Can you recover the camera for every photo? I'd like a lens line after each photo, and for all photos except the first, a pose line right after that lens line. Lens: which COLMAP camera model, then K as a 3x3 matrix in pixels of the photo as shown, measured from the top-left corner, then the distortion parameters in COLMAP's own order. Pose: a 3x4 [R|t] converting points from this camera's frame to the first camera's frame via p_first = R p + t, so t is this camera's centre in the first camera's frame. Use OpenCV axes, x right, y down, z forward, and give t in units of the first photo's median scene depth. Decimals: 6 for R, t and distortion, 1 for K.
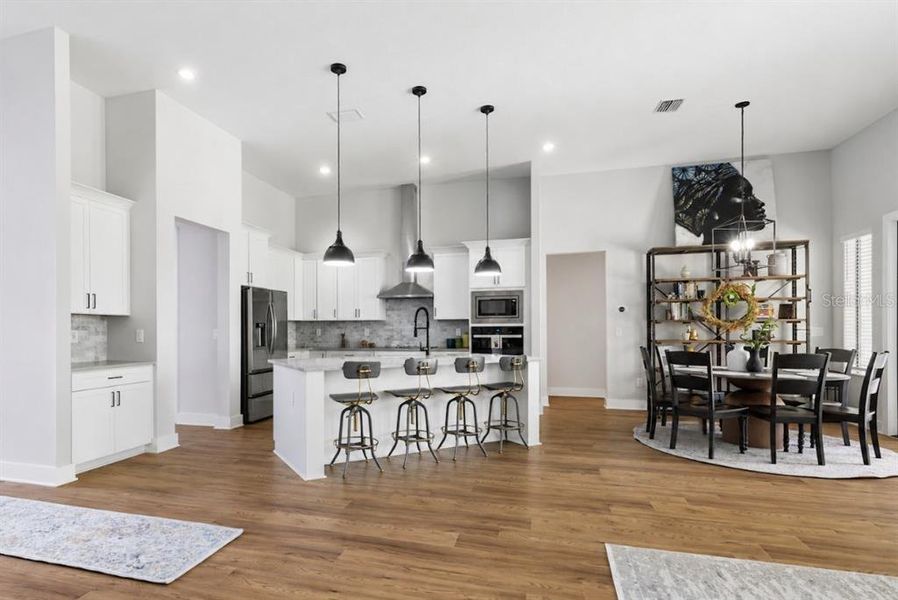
lens RADIAL K [[473.8, 0, 402.5], [0, 473.8, 329.3], [0, 0, 1]] dist [0.005326, 0.001665]
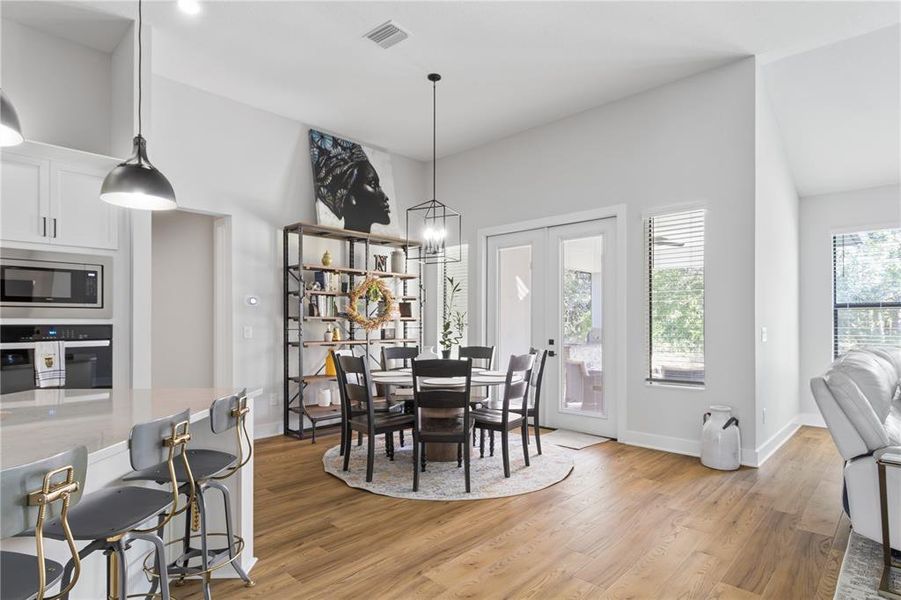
lens RADIAL K [[481.9, 0, 451.1], [0, 481.9, 321.8], [0, 0, 1]] dist [0.002468, 0.000744]
pose [[0.449213, 0.005362, 0.893409, -0.061526], [0.000363, 0.999981, -0.006185, -0.006218], [-0.893425, 0.003102, 0.449202, 0.448984]]
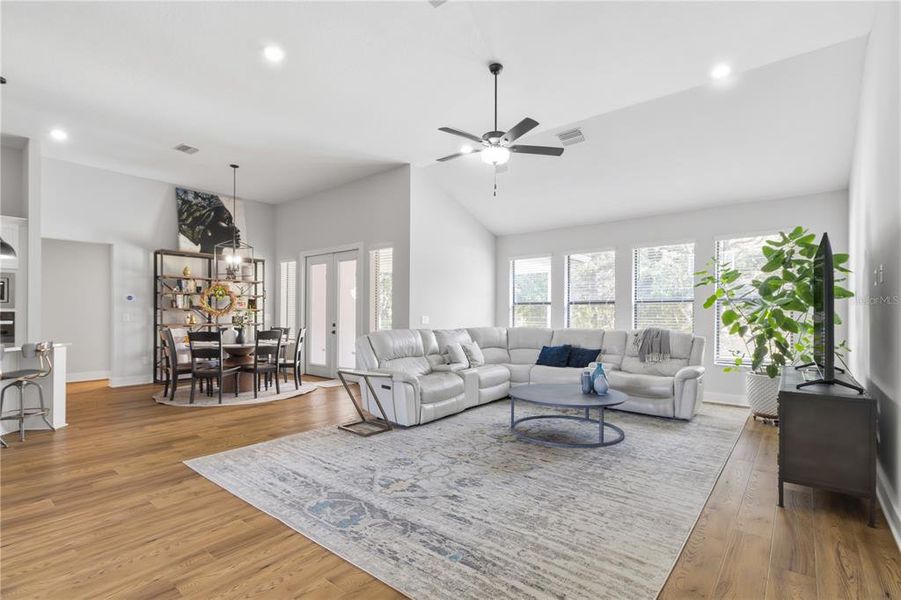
lens RADIAL K [[419.4, 0, 451.2], [0, 419.4, 314.0], [0, 0, 1]] dist [0.005940, 0.001421]
pose [[0.385511, 0.006467, 0.922680, -0.192140], [-0.005173, 0.999975, -0.004847, -0.002364], [-0.922689, -0.002904, 0.385535, -0.112872]]
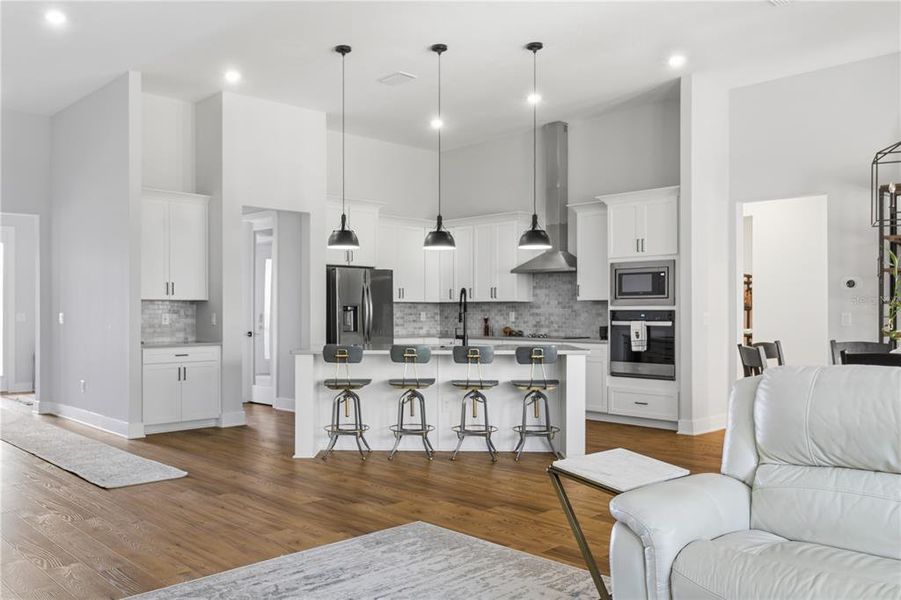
lens RADIAL K [[743.0, 0, 410.0], [0, 743.0, 312.8], [0, 0, 1]] dist [0.009739, 0.001507]
pose [[0.859834, 0.003416, -0.510562, 0.516281], [-0.001966, 0.999992, 0.003379, -0.005357], [0.510570, -0.001902, 0.859834, -0.172609]]
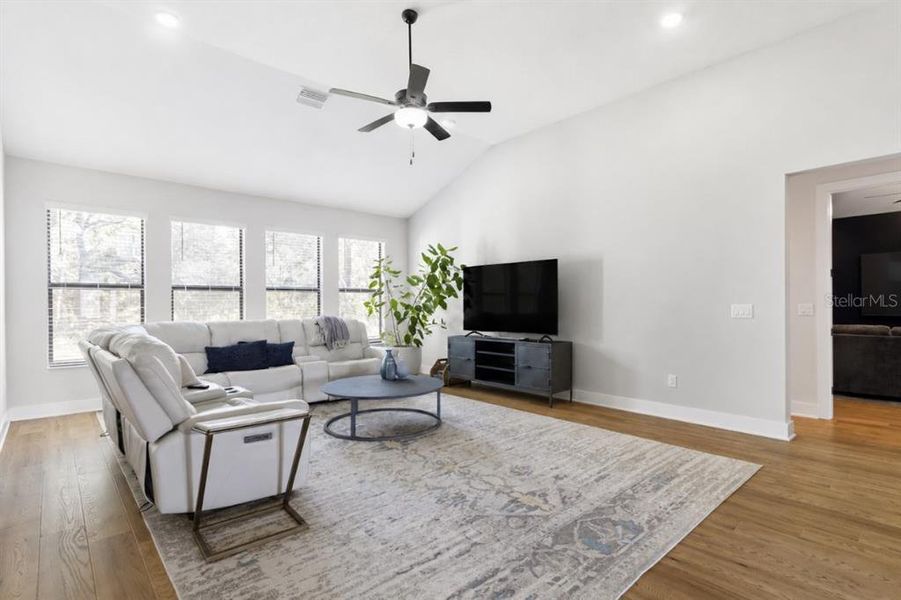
lens RADIAL K [[444.2, 0, 461.0], [0, 444.2, 305.3], [0, 0, 1]] dist [0.006255, 0.001333]
pose [[-0.859804, 0.006432, 0.510584, 0.057250], [0.007619, 0.999971, 0.000234, -0.000211], [-0.510568, 0.004091, -0.859828, 0.515936]]
